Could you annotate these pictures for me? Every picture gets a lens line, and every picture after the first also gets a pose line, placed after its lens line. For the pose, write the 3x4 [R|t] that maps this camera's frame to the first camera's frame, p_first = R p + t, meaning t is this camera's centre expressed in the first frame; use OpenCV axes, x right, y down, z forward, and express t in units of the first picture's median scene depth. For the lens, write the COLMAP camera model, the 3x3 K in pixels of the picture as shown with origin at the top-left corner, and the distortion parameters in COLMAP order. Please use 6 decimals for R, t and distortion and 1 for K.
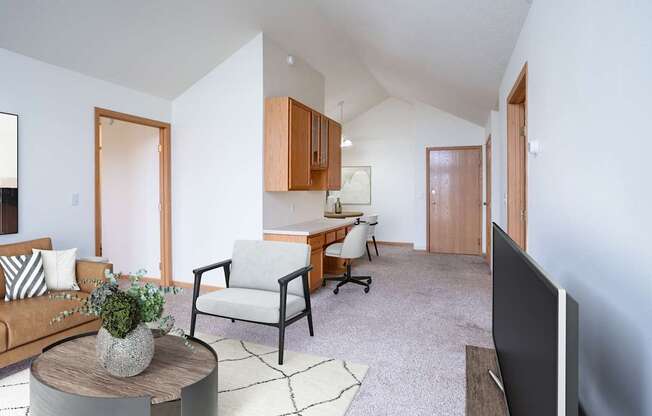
lens RADIAL K [[305.9, 0, 337.8], [0, 305.9, 202.8], [0, 0, 1]] dist [-0.031958, 0.000268]
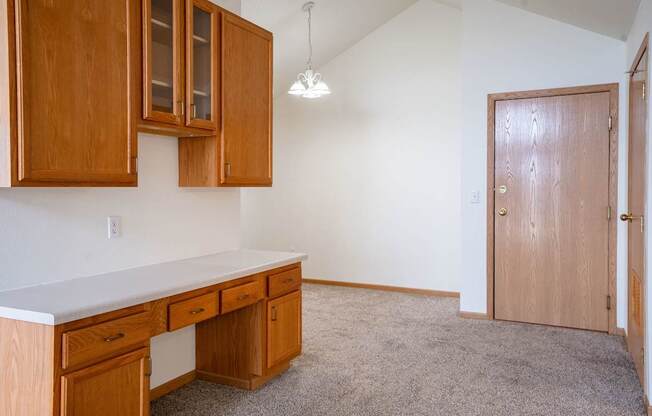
lens RADIAL K [[455.3, 0, 326.0], [0, 455.3, 208.0], [0, 0, 1]] dist [0.002794, 0.001961]
pose [[0.994083, 0.004160, -0.108540, 0.125035], [-0.003524, 0.999975, 0.006050, -0.010588], [0.108563, -0.005631, 0.994074, 0.288952]]
